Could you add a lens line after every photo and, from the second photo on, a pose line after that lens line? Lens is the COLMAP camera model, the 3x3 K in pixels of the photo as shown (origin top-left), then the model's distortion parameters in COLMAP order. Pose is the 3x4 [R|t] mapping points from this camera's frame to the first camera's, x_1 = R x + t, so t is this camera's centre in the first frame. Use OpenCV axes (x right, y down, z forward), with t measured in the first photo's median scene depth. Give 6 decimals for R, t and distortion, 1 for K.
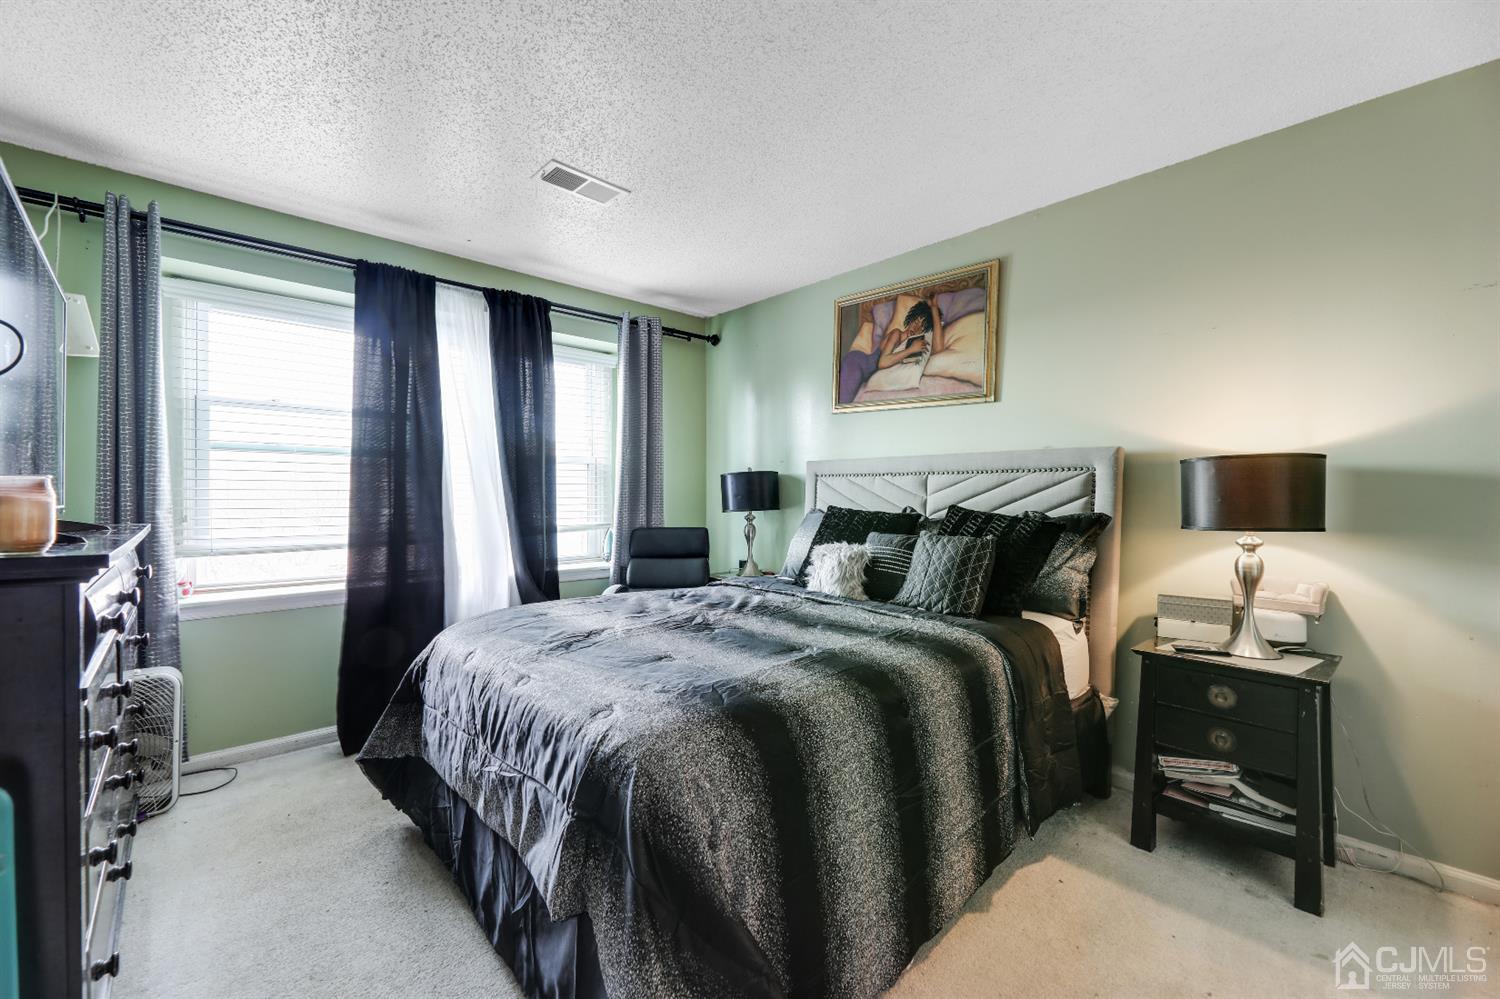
lens RADIAL K [[617.4, 0, 746.7], [0, 617.4, 526.9], [0, 0, 1]] dist [-0.000260, -0.000170]
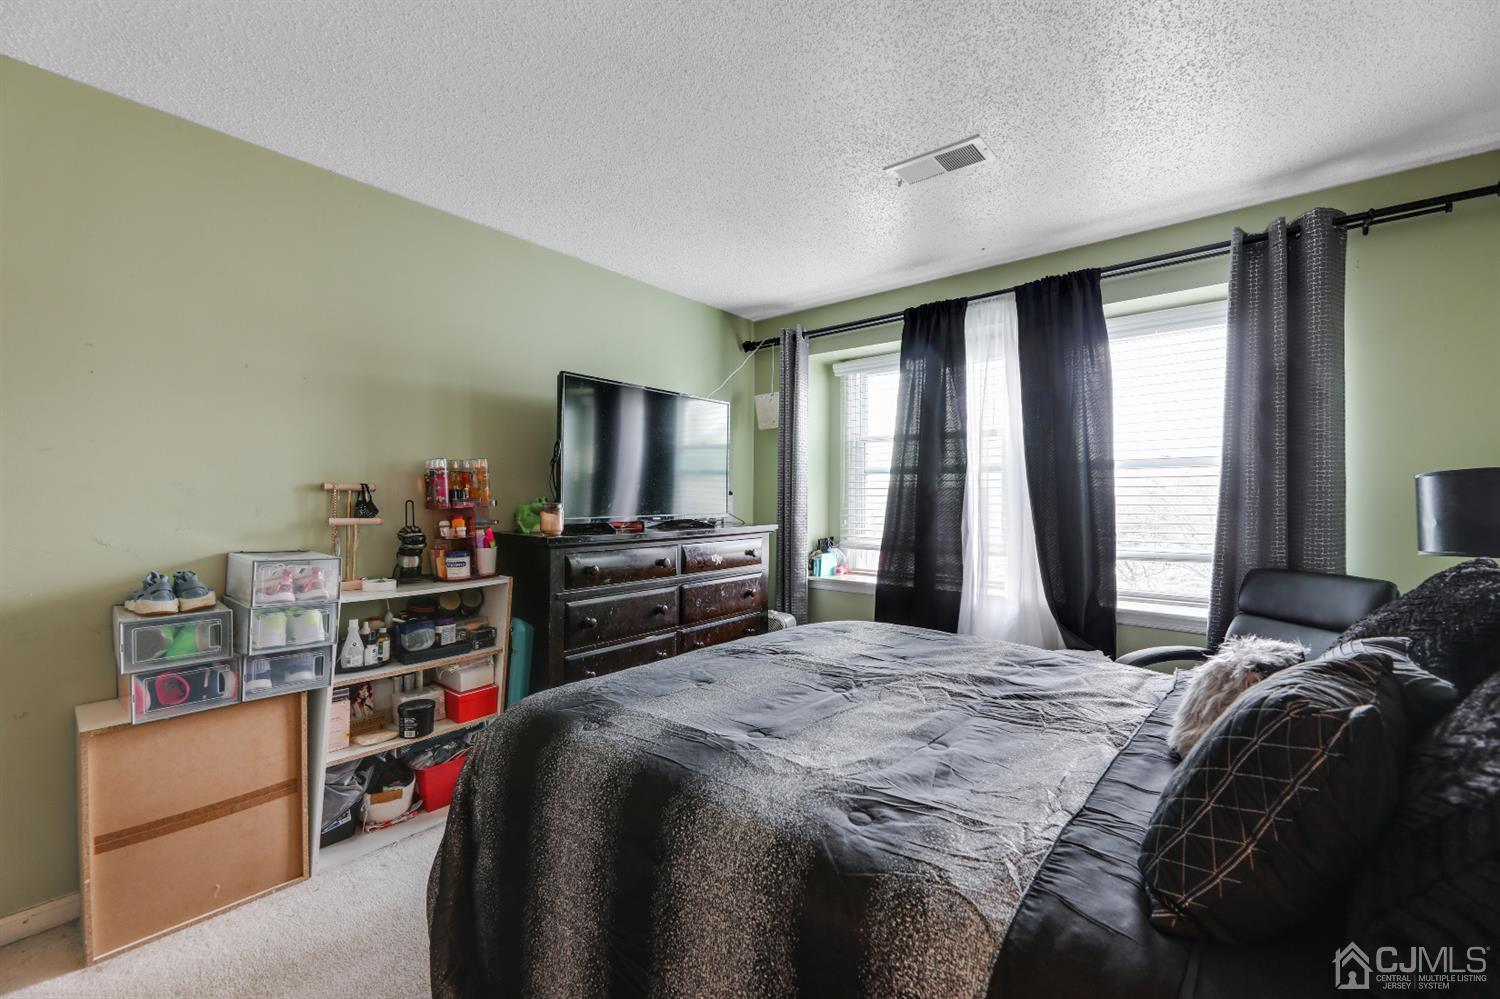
lens RADIAL K [[620.2, 0, 746.3], [0, 620.2, 506.1], [0, 0, 1]] dist [-0.000633, -0.000164]
pose [[0.120828, 0.011732, -0.992604, 0.444240], [-0.055008, 0.998473, 0.005105, -0.038311], [0.991148, 0.053984, 0.121289, 0.487260]]
